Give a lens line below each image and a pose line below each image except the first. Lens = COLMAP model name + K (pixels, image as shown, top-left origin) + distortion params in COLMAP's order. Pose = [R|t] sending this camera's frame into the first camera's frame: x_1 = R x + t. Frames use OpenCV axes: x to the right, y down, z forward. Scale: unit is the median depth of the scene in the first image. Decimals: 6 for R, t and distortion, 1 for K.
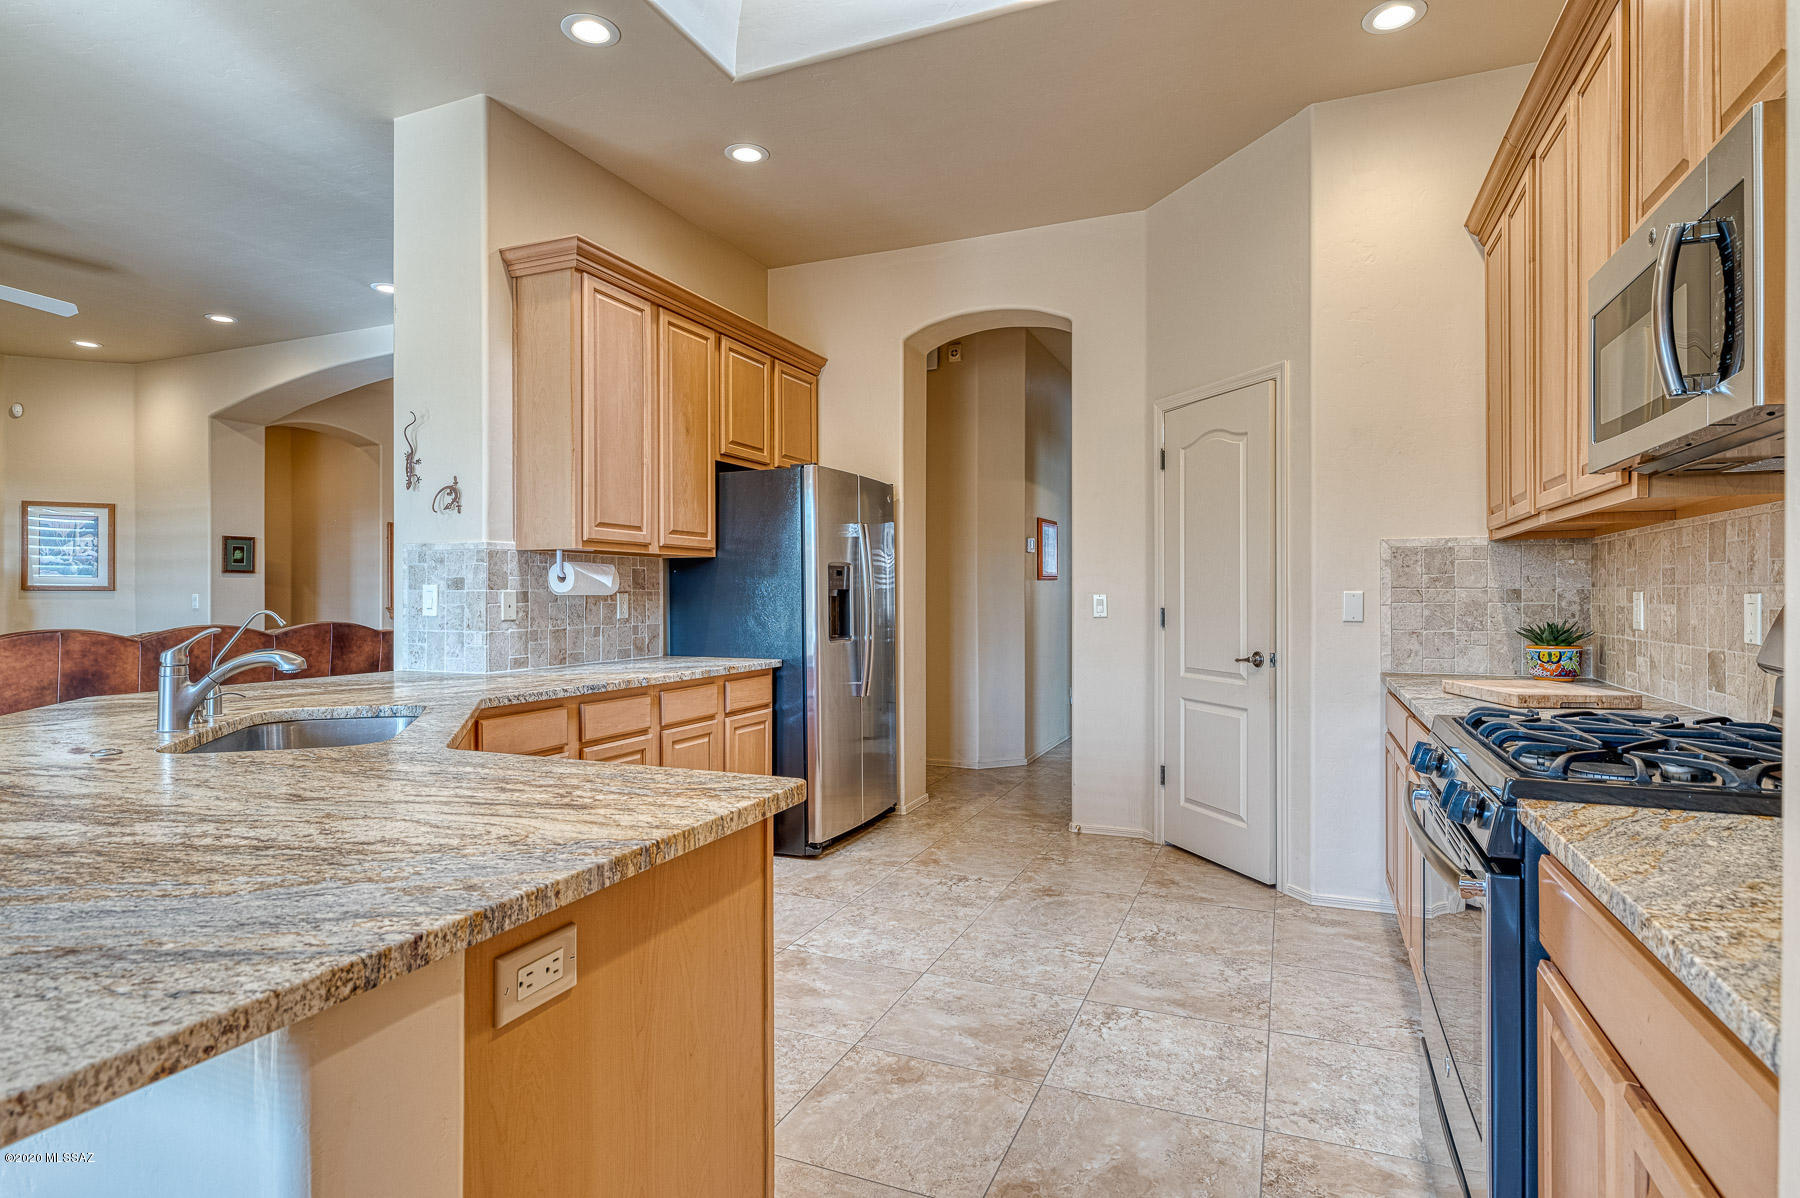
lens RADIAL K [[941.4, 0, 900.0], [0, 941.4, 599.0], [0, 0, 1]] dist [0.004327, 0.000536]
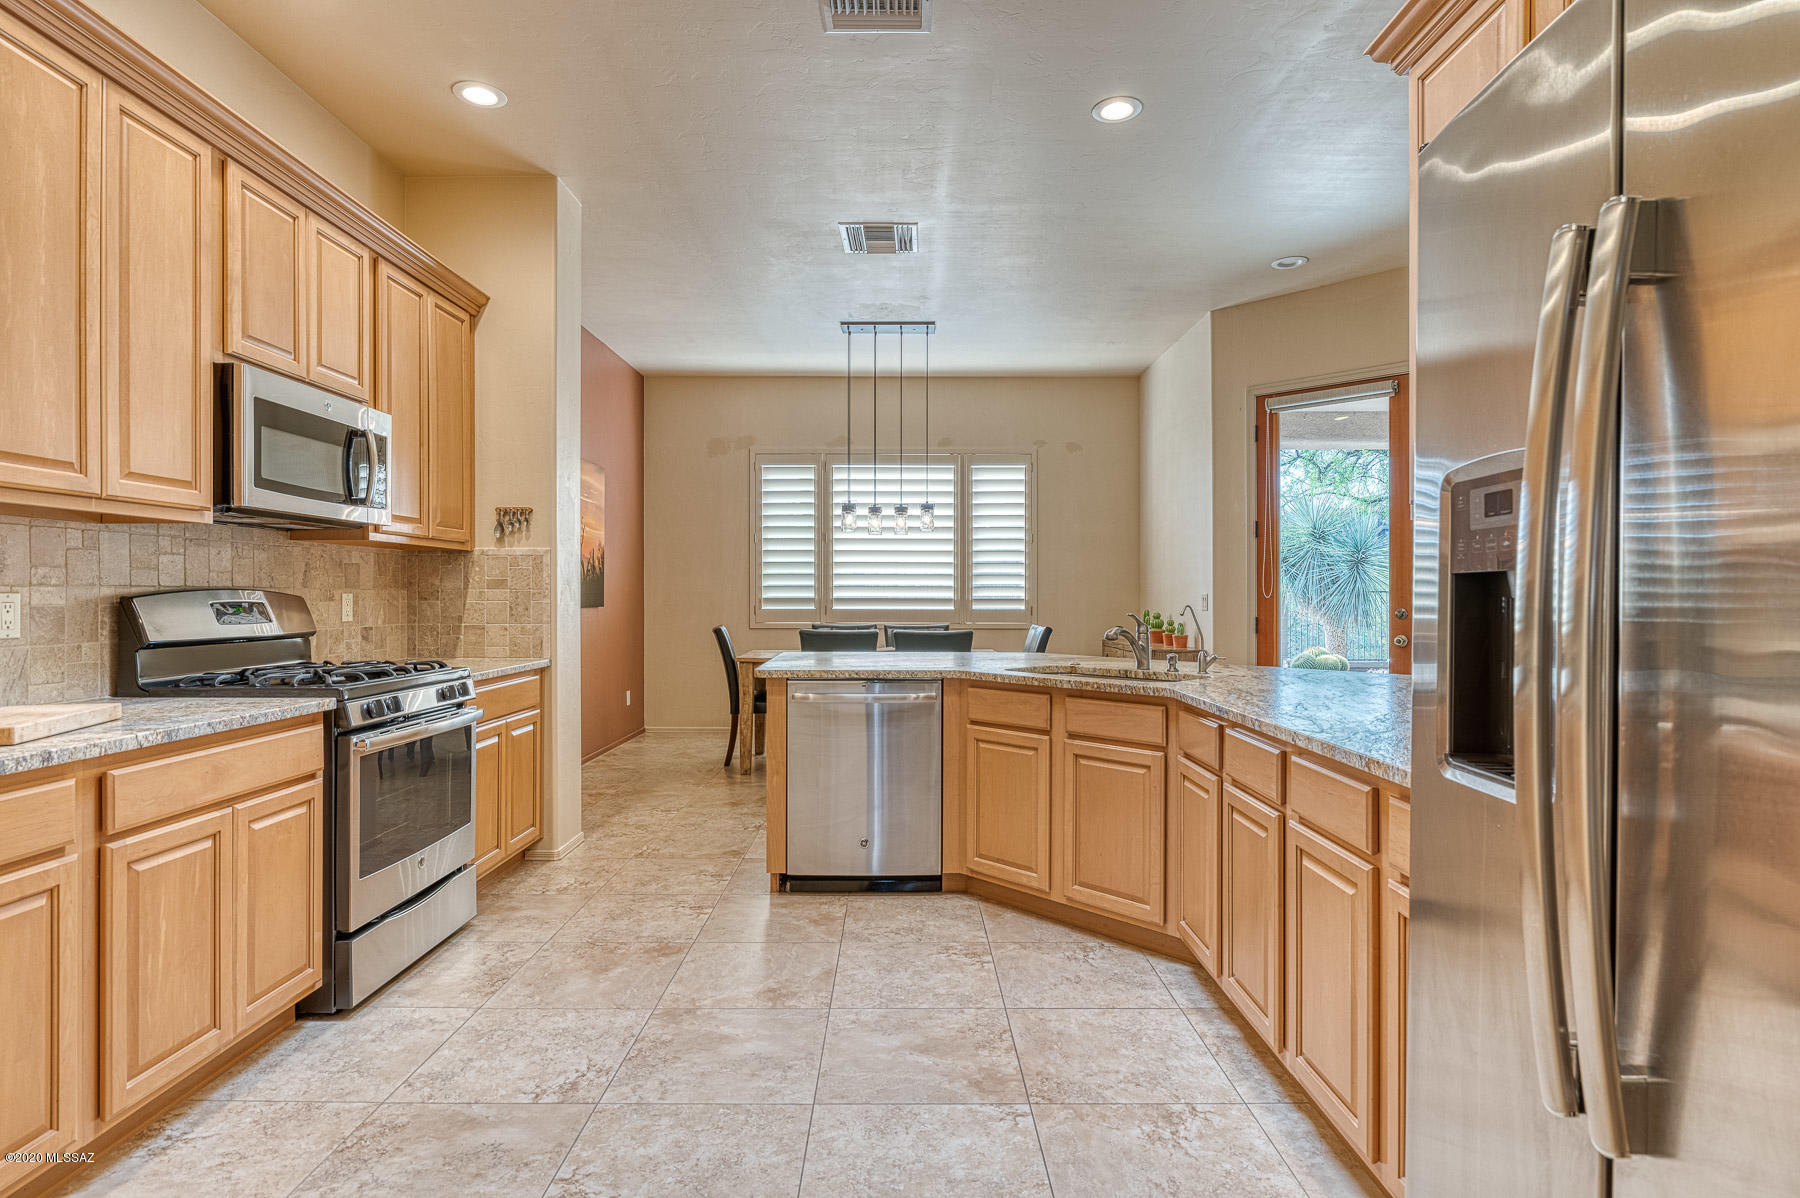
lens RADIAL K [[923.7, 0, 901.3], [0, 923.7, 594.3], [0, 0, 1]] dist [-0.004948, -0.000435]
pose [[-0.921657, 0.000465, -0.388006, 0.208231], [-0.000396, 0.999998, 0.002139, -0.005254], [0.388006, 0.002125, -0.921654, 1.447811]]
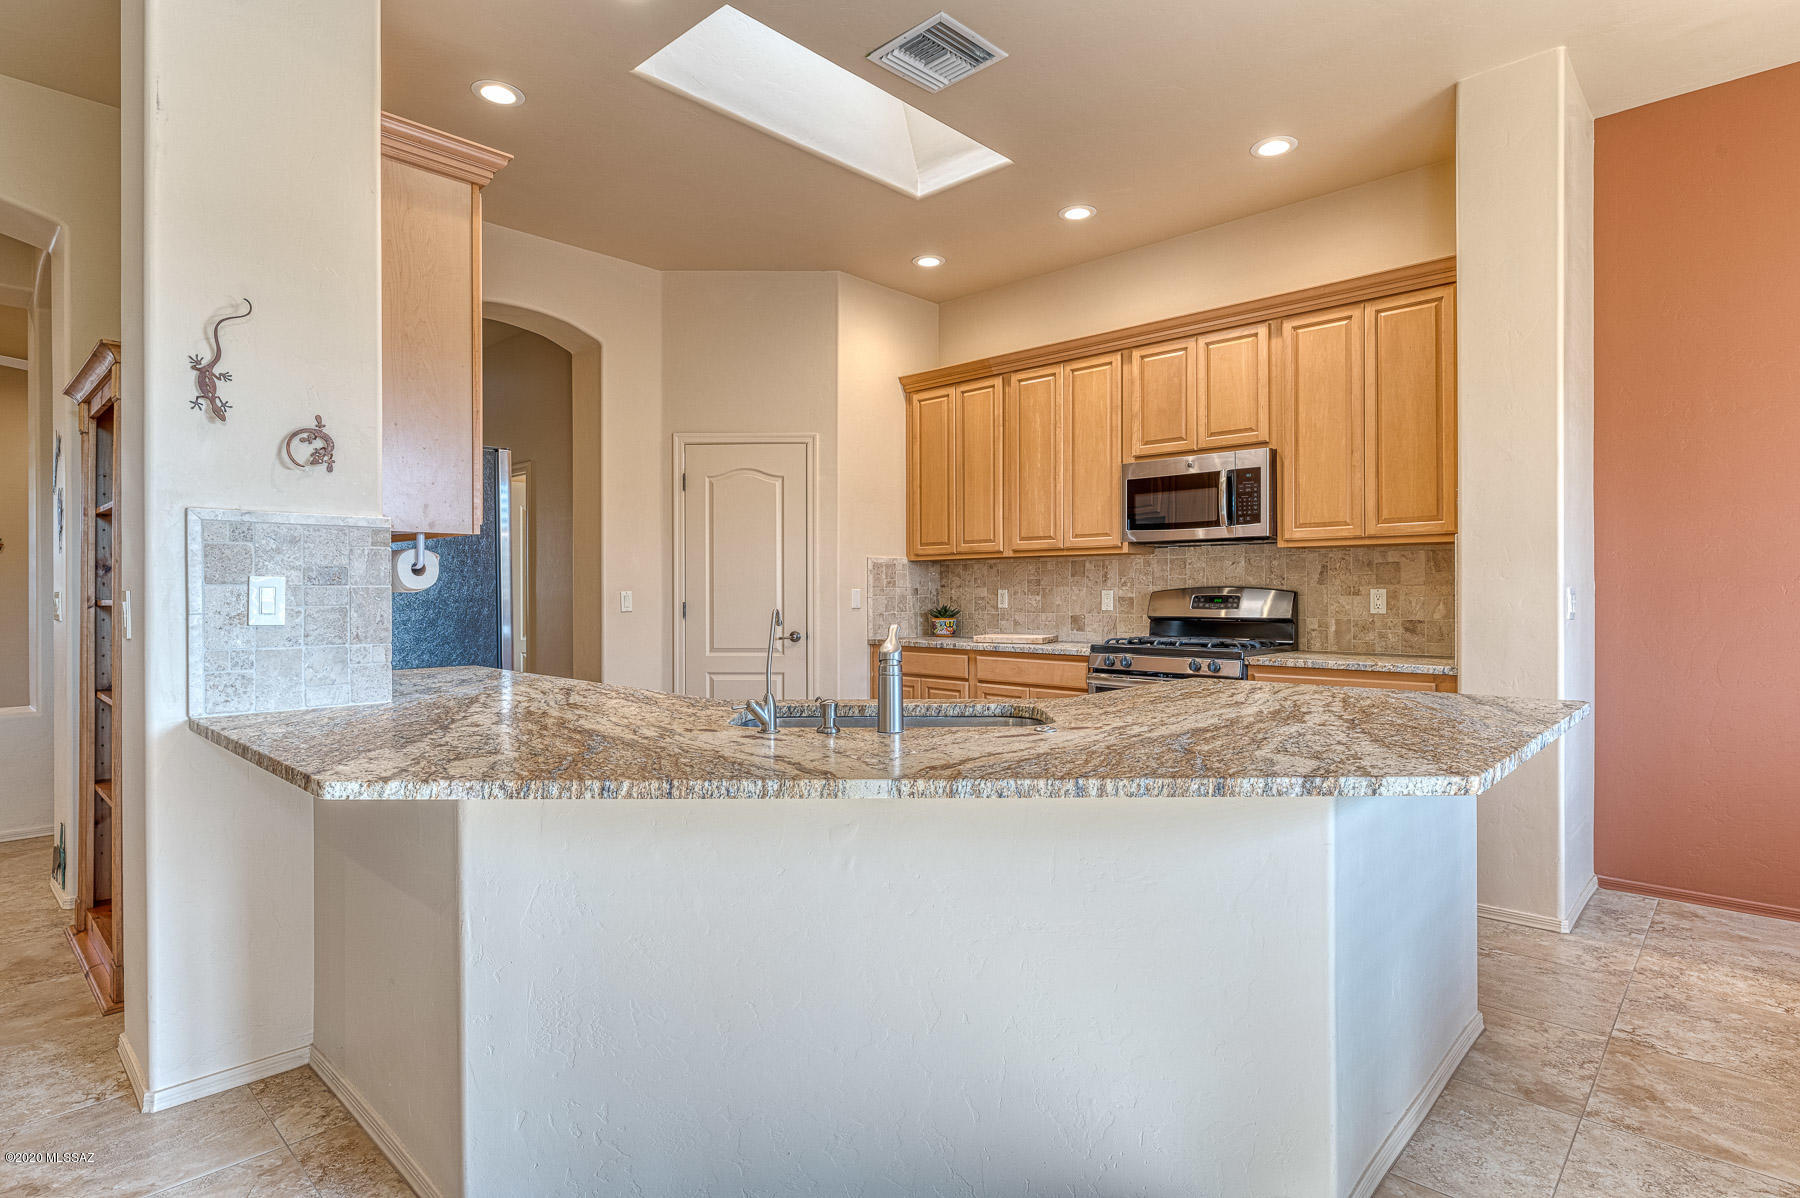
lens RADIAL K [[923.7, 0, 901.3], [0, 923.7, 594.3], [0, 0, 1]] dist [-0.004948, -0.000435]
pose [[0.353513, -0.003529, 0.935423, -0.962209], [0.005347, 0.999984, 0.001752, -0.001999], [-0.935414, 0.004382, 0.353527, 0.389108]]
